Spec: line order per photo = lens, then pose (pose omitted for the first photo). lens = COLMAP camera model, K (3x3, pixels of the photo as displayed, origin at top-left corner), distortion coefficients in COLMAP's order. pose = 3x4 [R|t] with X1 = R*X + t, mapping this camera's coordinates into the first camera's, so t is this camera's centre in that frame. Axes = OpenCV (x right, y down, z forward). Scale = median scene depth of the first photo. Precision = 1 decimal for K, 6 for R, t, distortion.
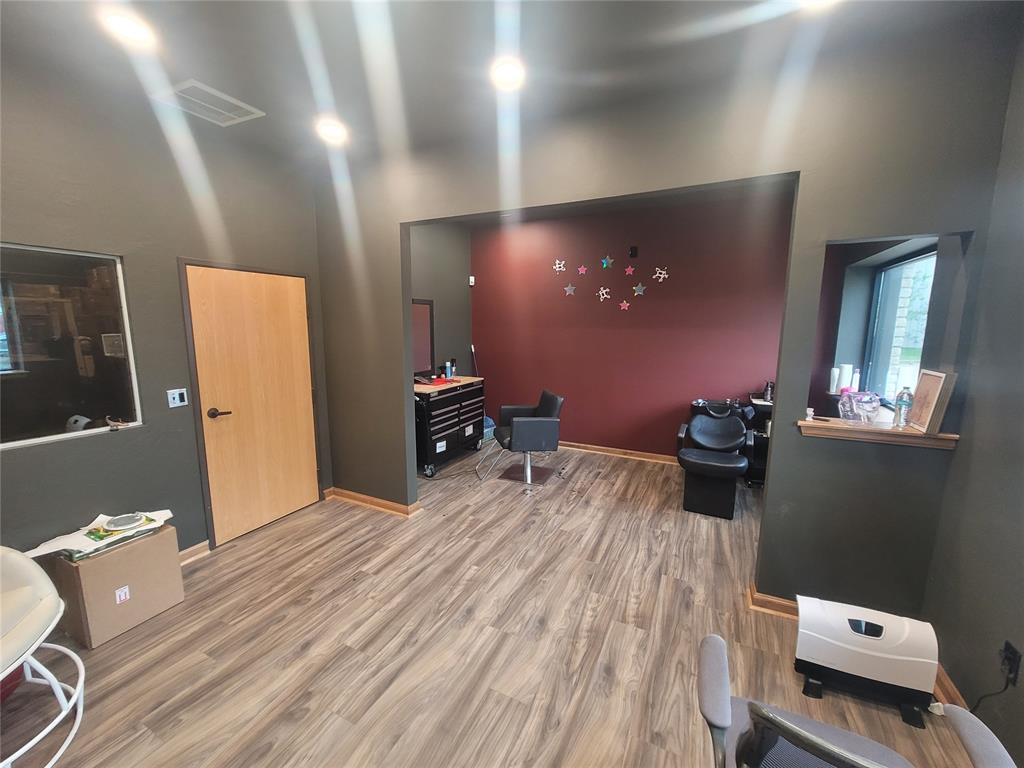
lens RADIAL K [[416.9, 0, 507.1], [0, 416.9, 385.4], [0, 0, 1]] dist [-0.001465, -0.001025]
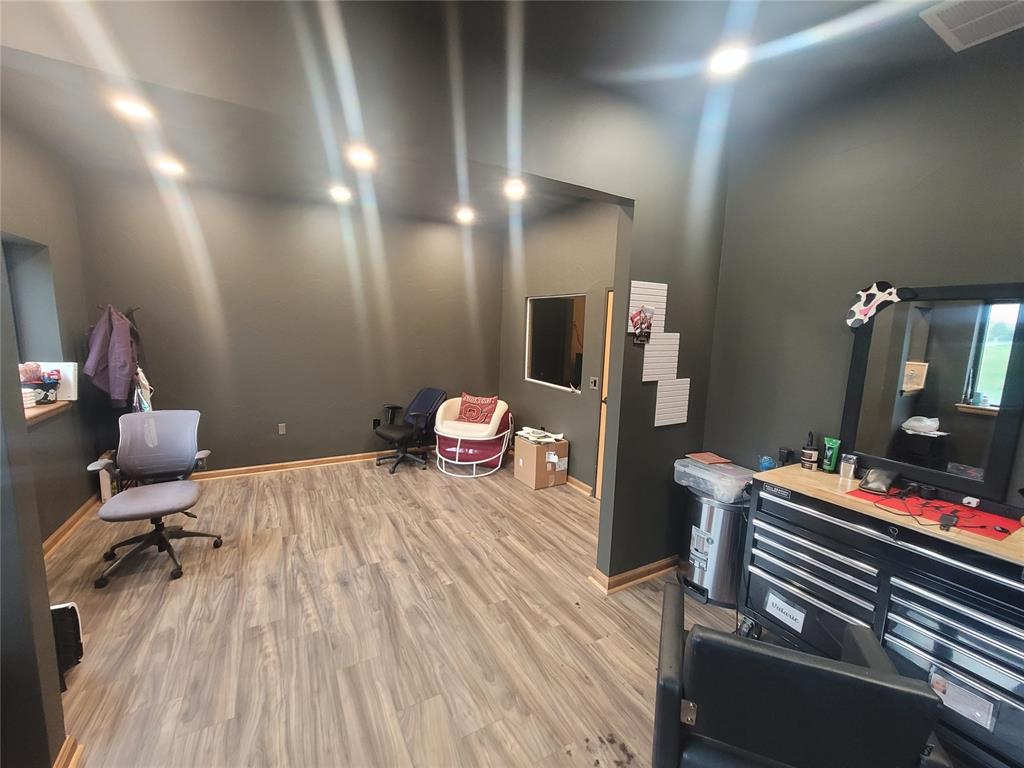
lens RADIAL K [[416.9, 0, 498.4], [0, 416.9, 385.7], [0, 0, 1]] dist [-0.001465, -0.001025]
pose [[-0.581021, 0.094115, -0.808428, 0.679401], [-0.152215, 0.963200, 0.221531, -0.265563], [0.799528, 0.251769, -0.545314, 1.731280]]
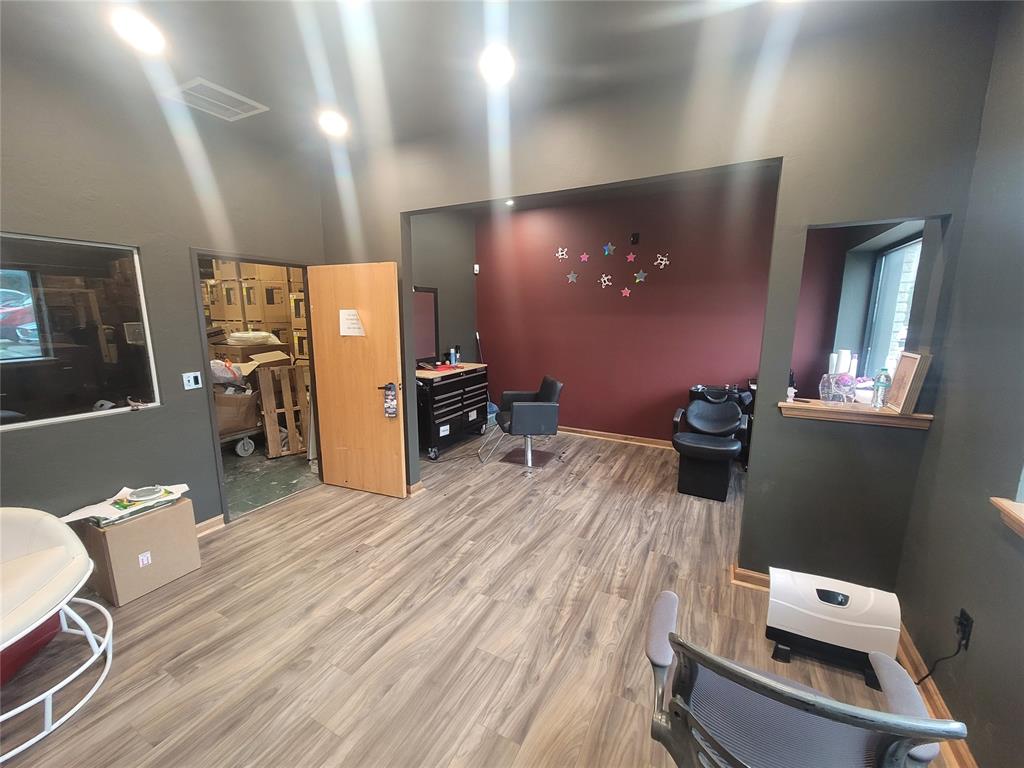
lens RADIAL K [[416.9, 0, 506.5], [0, 416.9, 385.5], [0, 0, 1]] dist [-0.001465, -0.001025]
pose [[0.999457, 0.001195, -0.032936, 0.054367], [-0.000357, 0.999676, 0.025460, 0.016585], [0.032956, -0.025434, 0.999133, -0.045195]]
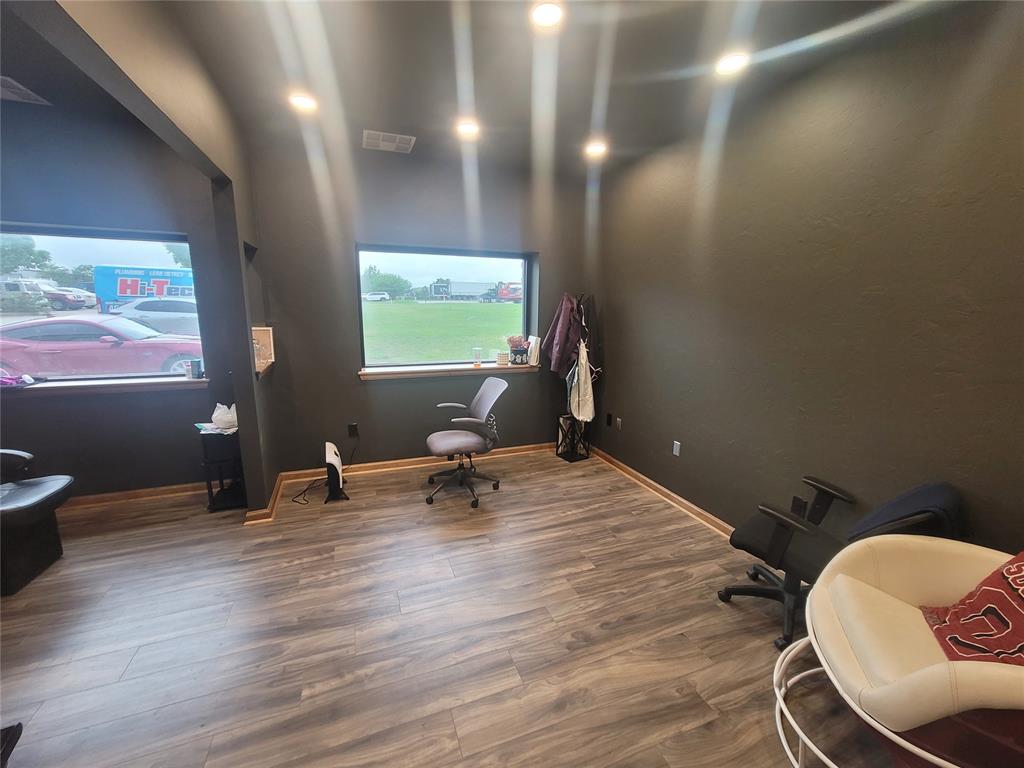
lens RADIAL K [[416.9, 0, 506.9], [0, 416.9, 390.1], [0, 0, 1]] dist [-0.001465, -0.001025]
pose [[-0.731181, -0.148636, 0.665794, -0.744987], [0.089088, 0.946812, 0.309210, -0.183143], [-0.676341, 0.285403, -0.679049, 1.257094]]
